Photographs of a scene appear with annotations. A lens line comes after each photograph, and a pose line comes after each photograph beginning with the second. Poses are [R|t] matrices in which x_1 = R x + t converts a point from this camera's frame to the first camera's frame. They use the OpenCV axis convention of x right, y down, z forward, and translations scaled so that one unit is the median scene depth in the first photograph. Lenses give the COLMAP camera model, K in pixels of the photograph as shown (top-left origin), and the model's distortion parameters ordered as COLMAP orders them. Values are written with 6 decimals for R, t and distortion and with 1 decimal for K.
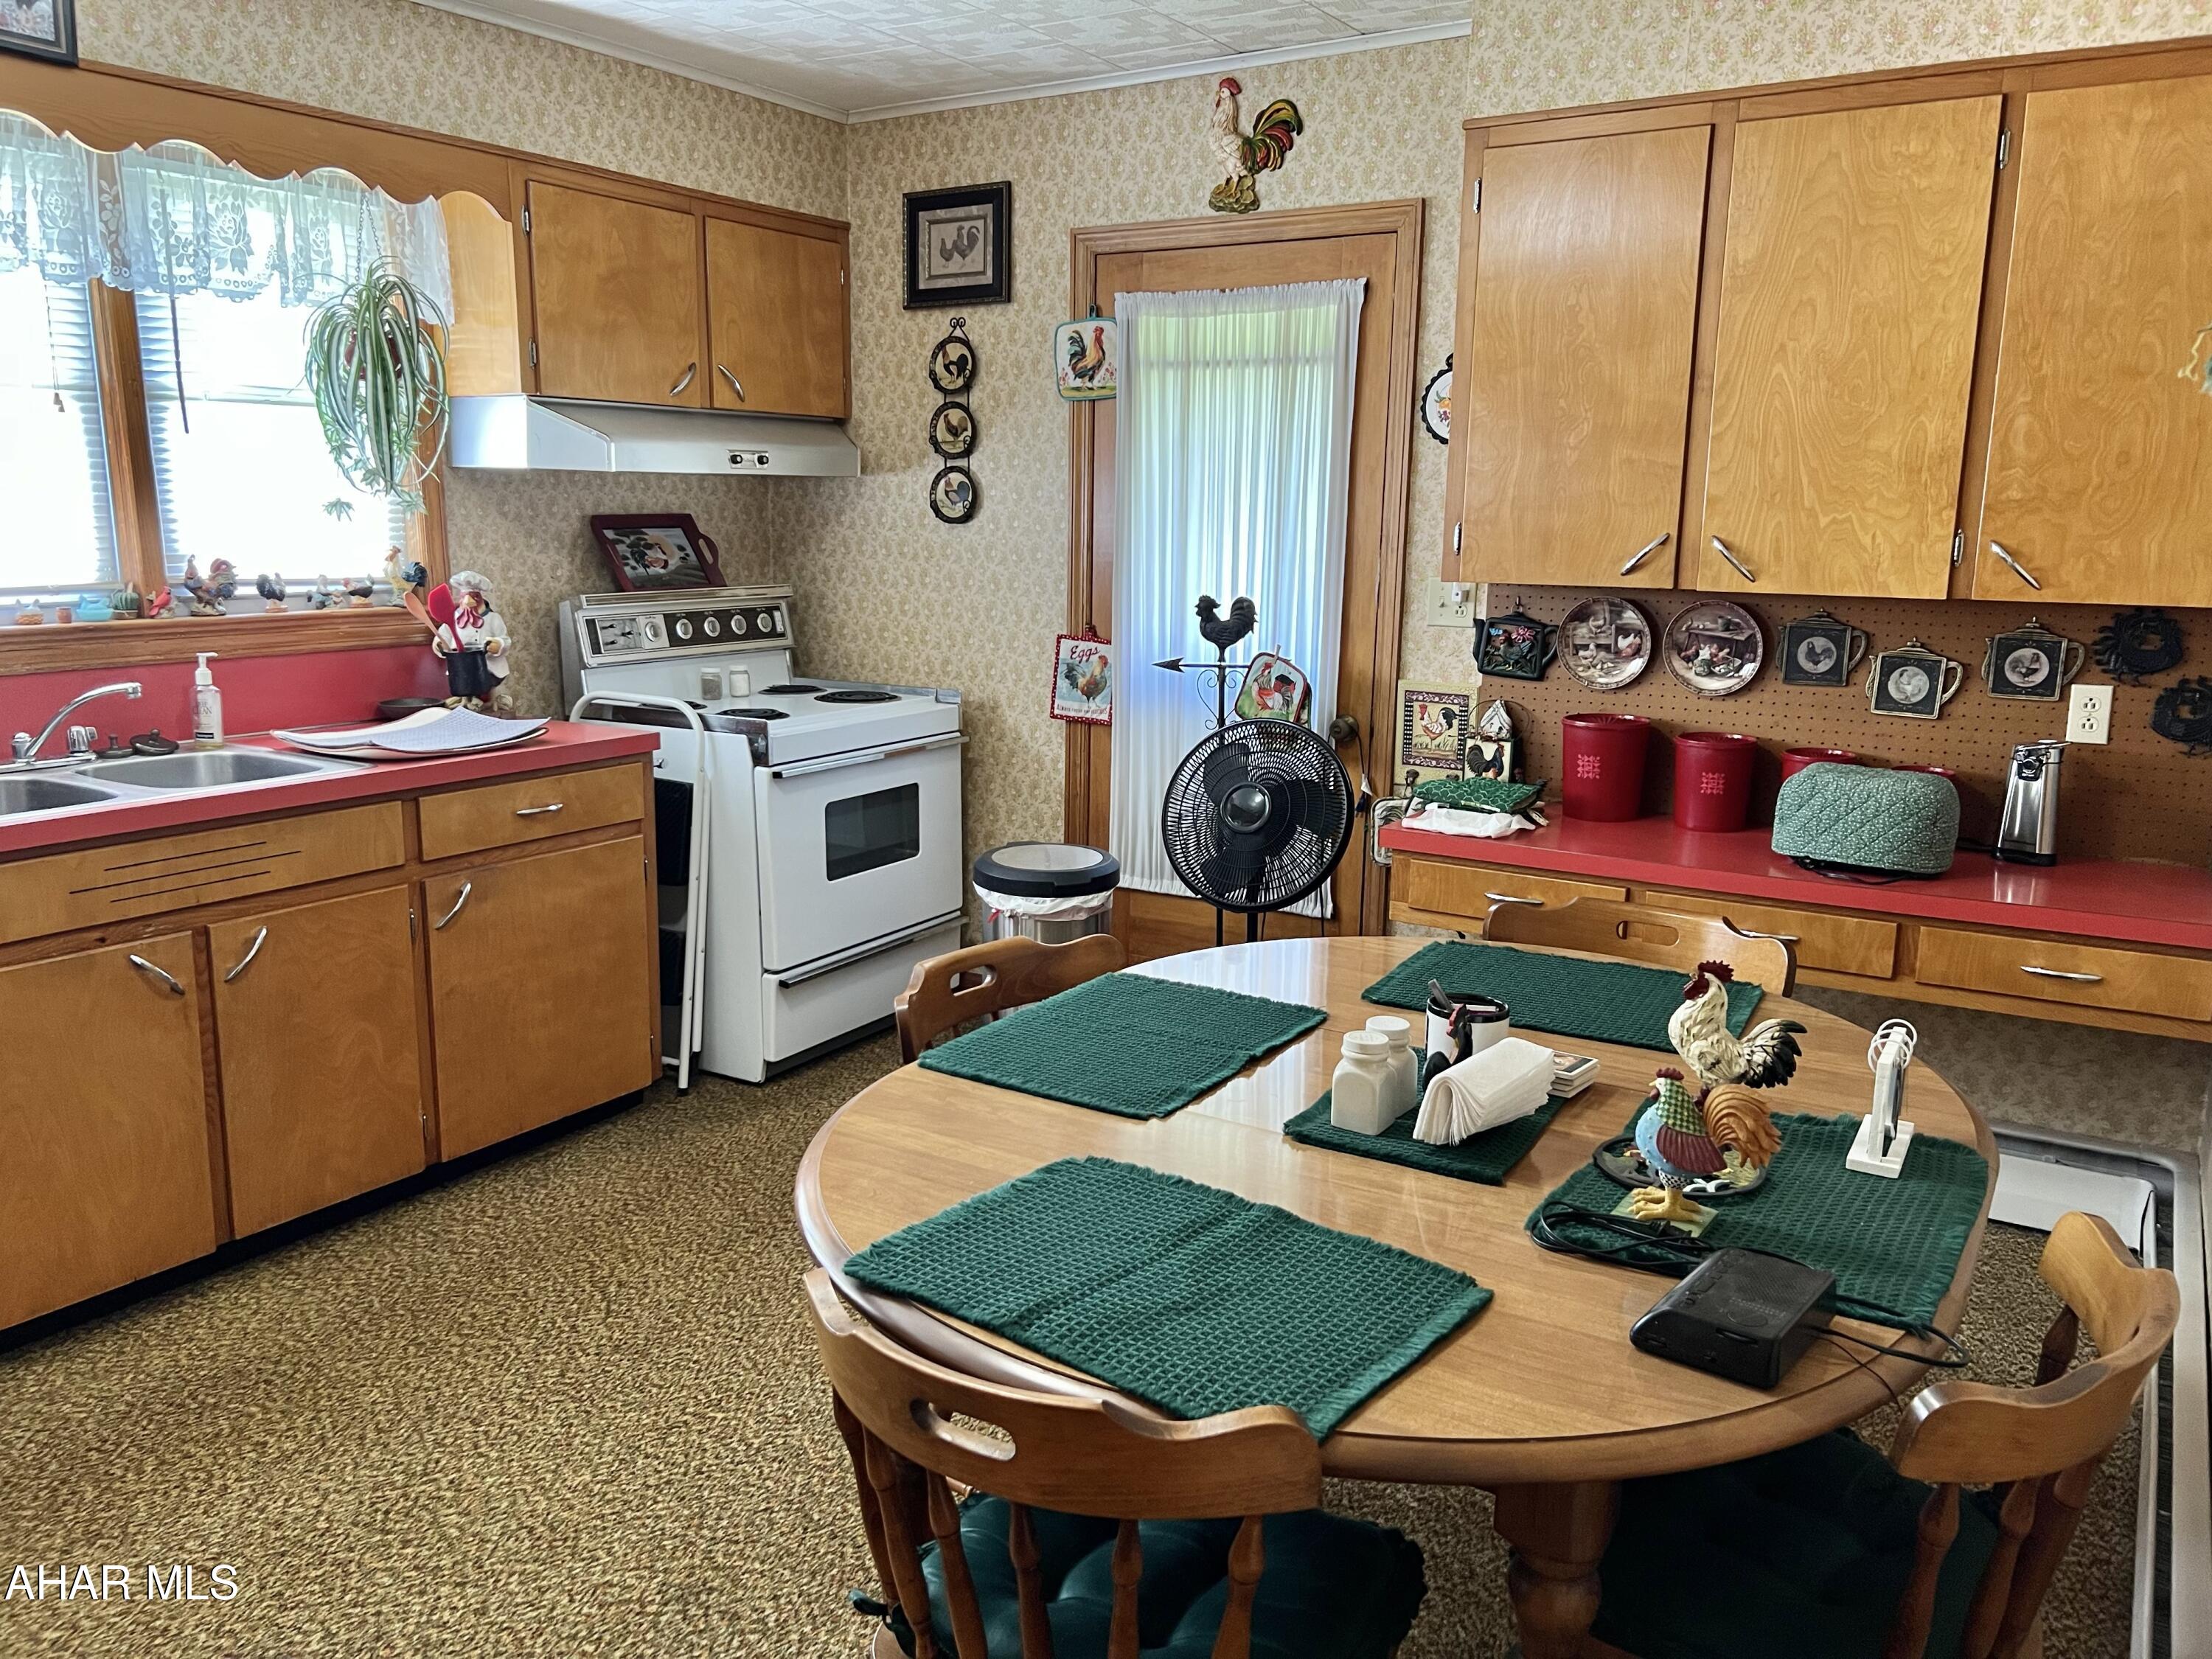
lens RADIAL K [[1684.0, 0, 1100.4], [0, 1684.0, 835.4], [0, 0, 1]] dist [0.052834, -0.090547]
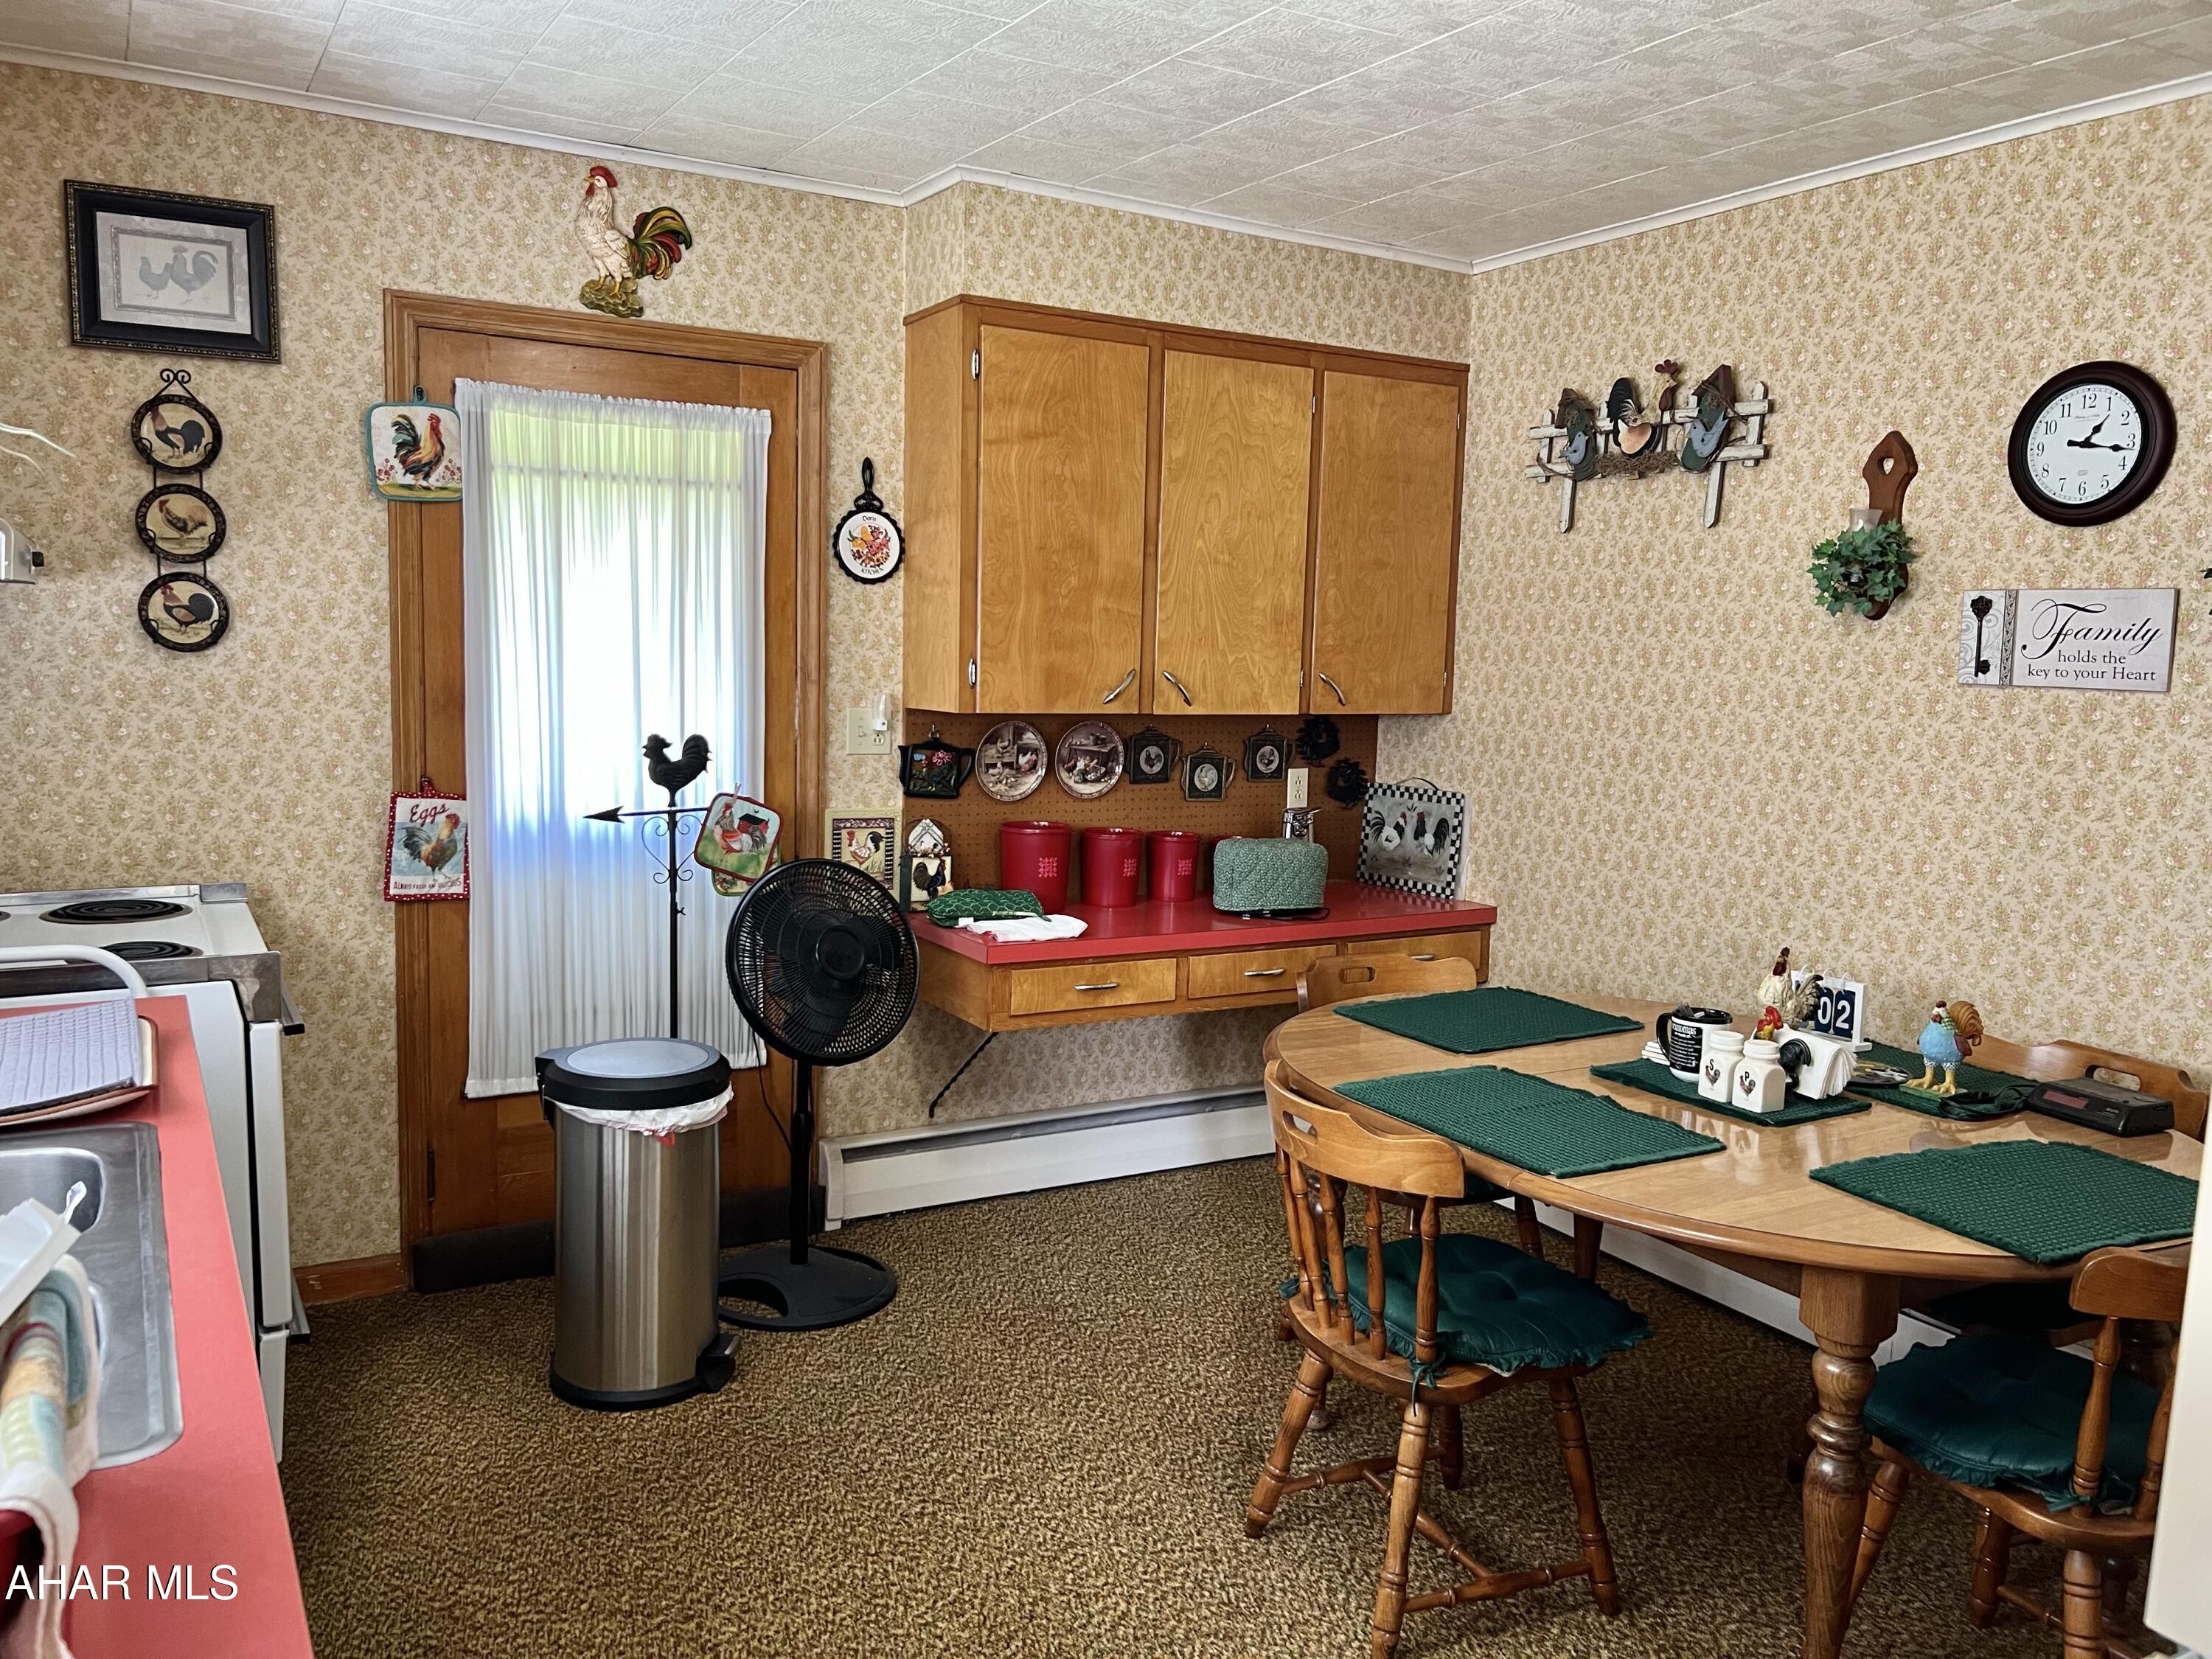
lens RADIAL K [[1659.5, 0, 1105.1], [0, 1659.5, 869.8], [0, 0, 1]] dist [0.004816, -0.027403]
pose [[0.455461, -0.120003, 0.882131, -0.623524], [0.146573, 0.987459, 0.058654, -0.089720], [-0.878107, 0.102582, 0.467338, 0.390811]]
